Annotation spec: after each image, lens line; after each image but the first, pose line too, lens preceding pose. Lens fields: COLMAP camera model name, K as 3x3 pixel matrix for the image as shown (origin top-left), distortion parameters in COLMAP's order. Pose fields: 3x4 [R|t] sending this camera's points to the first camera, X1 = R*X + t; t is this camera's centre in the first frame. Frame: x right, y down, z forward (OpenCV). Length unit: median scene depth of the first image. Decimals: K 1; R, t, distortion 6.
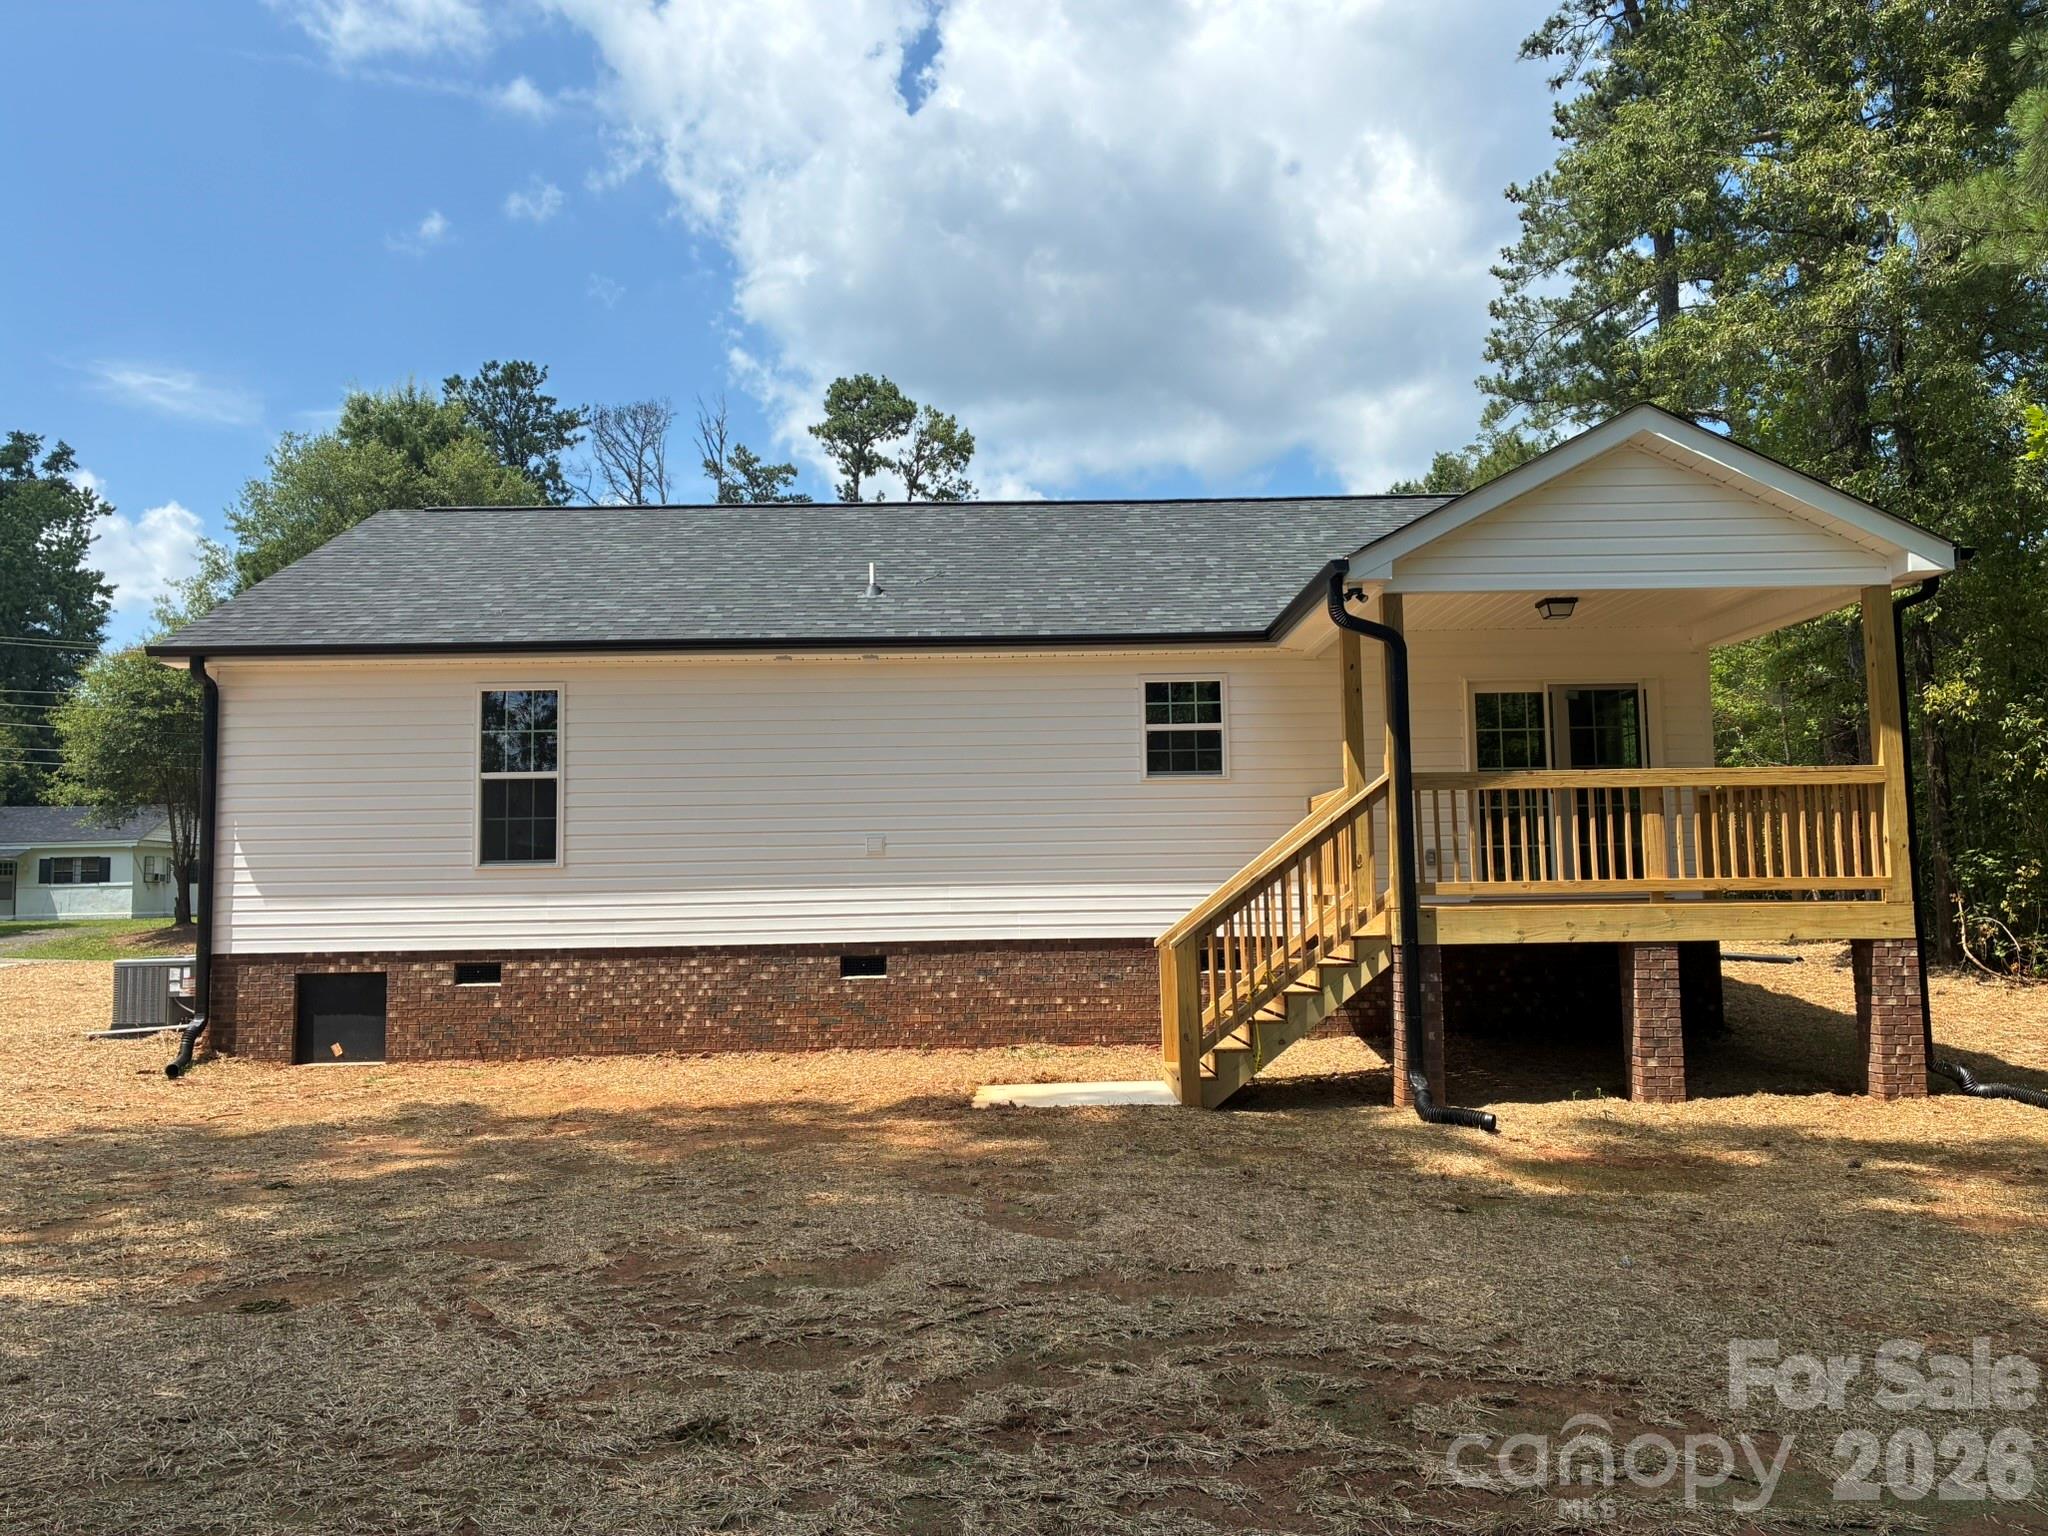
lens RADIAL K [[1544.2, 0, 1020.4], [0, 1544.2, 777.8], [0, 0, 1]] dist [0.022146, -0.034414]
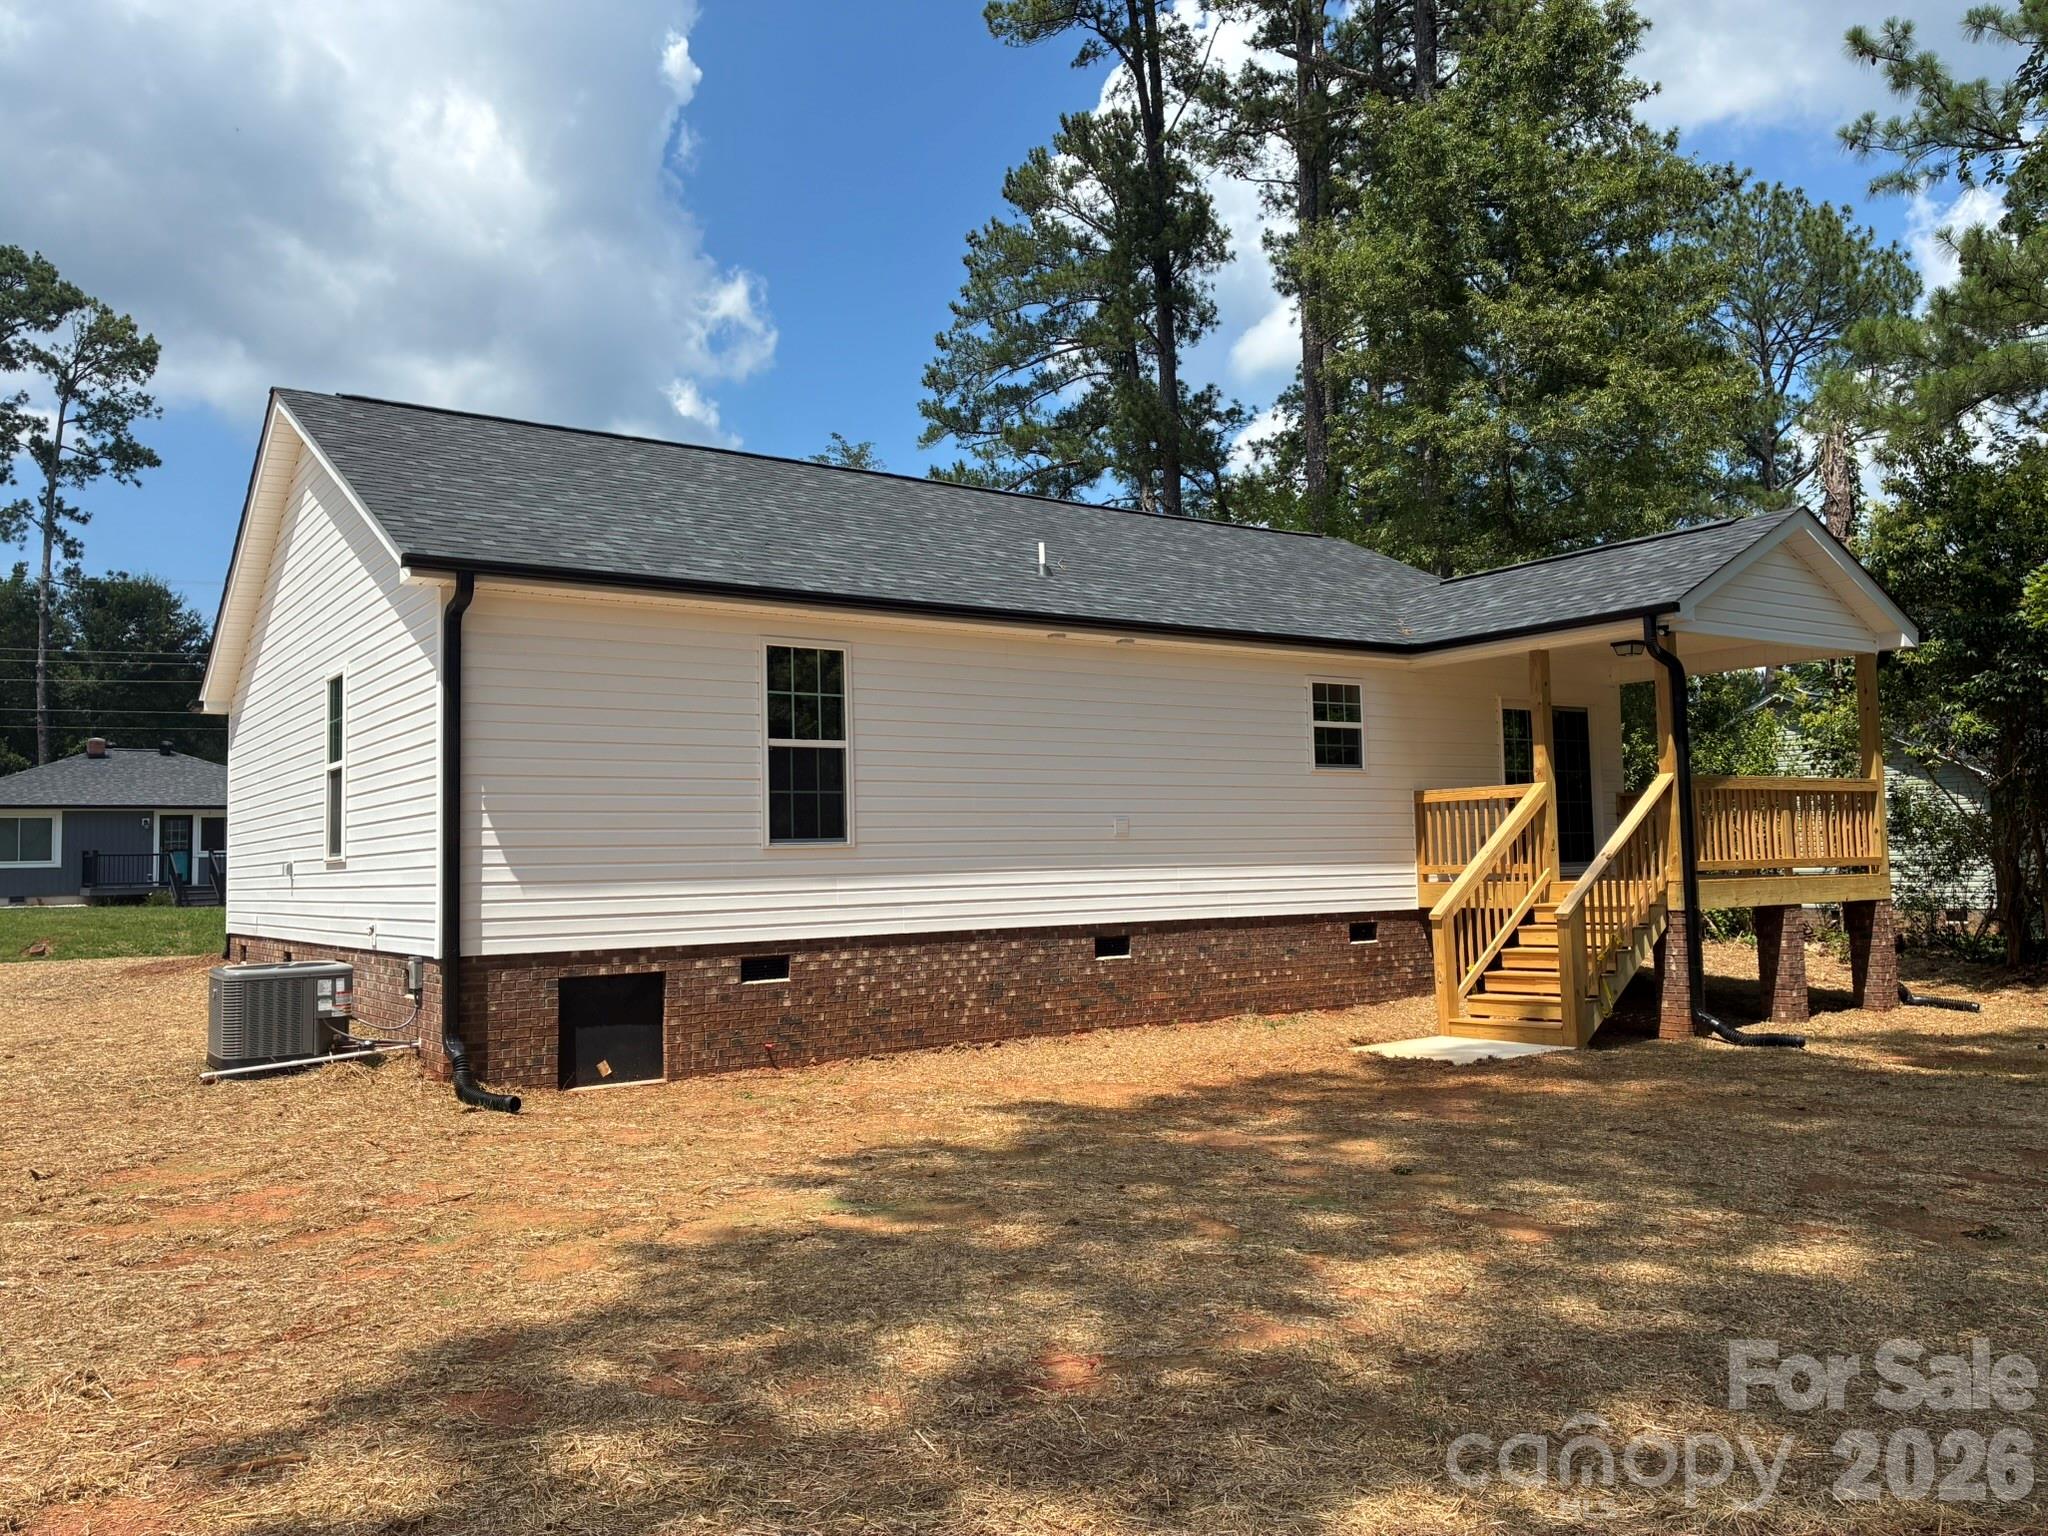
lens RADIAL K [[1544.2, 0, 1010.1], [0, 1544.2, 757.8], [0, 0, 1]] dist [0.022146, -0.034414]
pose [[0.827077, 0.036792, 0.560883, -0.728089], [-0.034166, 0.999301, -0.015169, 0.016569], [-0.561049, -0.006617, 0.827756, 0.203784]]
